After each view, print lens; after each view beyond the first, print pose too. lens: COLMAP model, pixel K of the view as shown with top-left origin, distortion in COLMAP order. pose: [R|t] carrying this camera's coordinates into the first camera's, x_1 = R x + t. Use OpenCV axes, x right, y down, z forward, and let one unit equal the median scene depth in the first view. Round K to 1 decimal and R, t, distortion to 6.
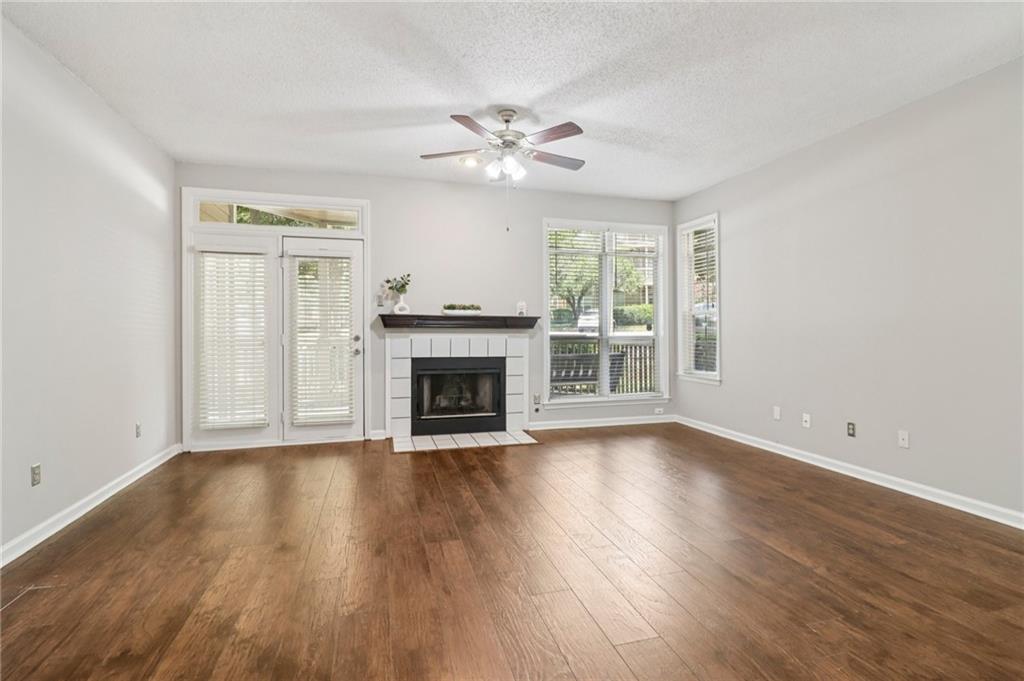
lens RADIAL K [[478.9, 0, 514.9], [0, 478.9, 334.3], [0, 0, 1]] dist [-0.002294, -0.002666]
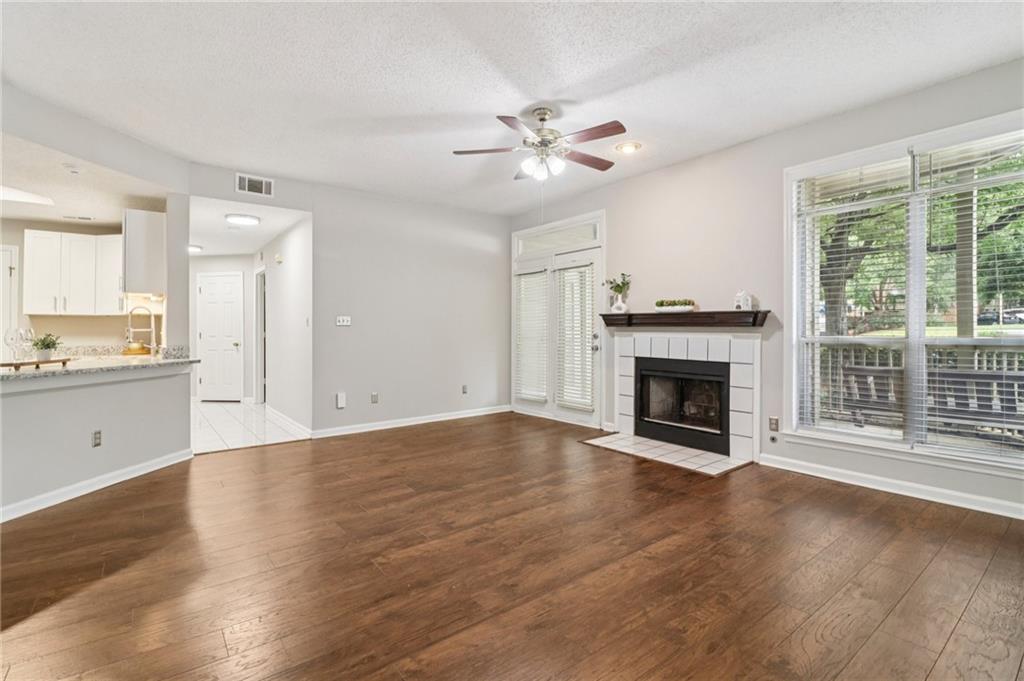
lens RADIAL K [[478.9, 0, 512.2], [0, 478.9, 333.7], [0, 0, 1]] dist [-0.002294, -0.002666]
pose [[0.374801, 0.007266, -0.927077, 0.609723], [-0.003967, 0.999973, 0.006234, -0.004055], [0.927097, 0.001341, 0.374820, 0.390985]]
